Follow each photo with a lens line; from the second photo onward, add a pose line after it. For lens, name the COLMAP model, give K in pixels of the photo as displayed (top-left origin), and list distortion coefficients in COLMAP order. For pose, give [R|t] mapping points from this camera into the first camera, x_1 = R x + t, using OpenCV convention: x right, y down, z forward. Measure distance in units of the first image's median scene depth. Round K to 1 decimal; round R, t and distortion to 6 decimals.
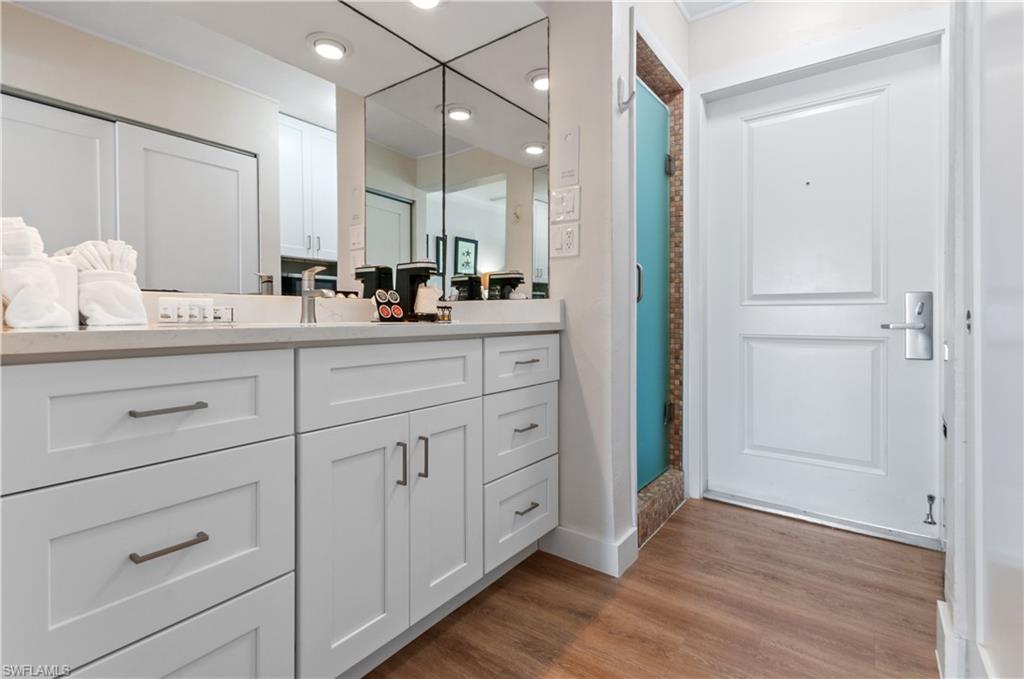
lens RADIAL K [[465.9, 0, 501.0], [0, 465.9, 316.0], [0, 0, 1]] dist [0.001601, 0.000121]
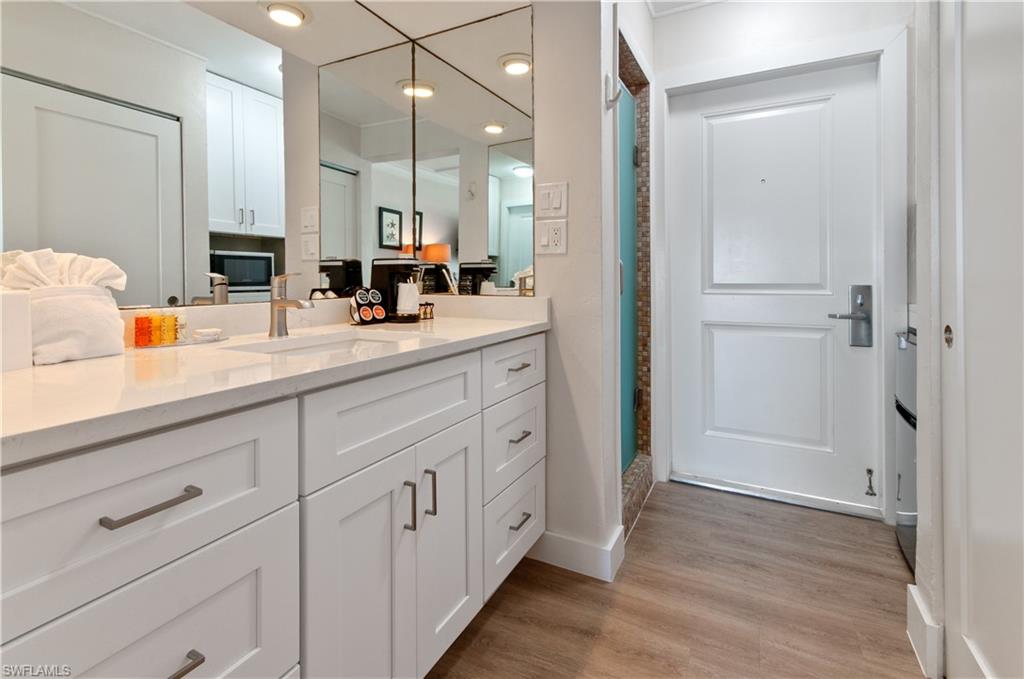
lens RADIAL K [[465.9, 0, 514.9], [0, 465.9, 281.6], [0, 0, 1]] dist [0.001601, 0.000121]
pose [[0.986200, -0.004230, 0.165505, -0.091763], [0.004667, 0.999987, -0.002255, -0.061548], [-0.165493, 0.002996, 0.986206, 0.050136]]
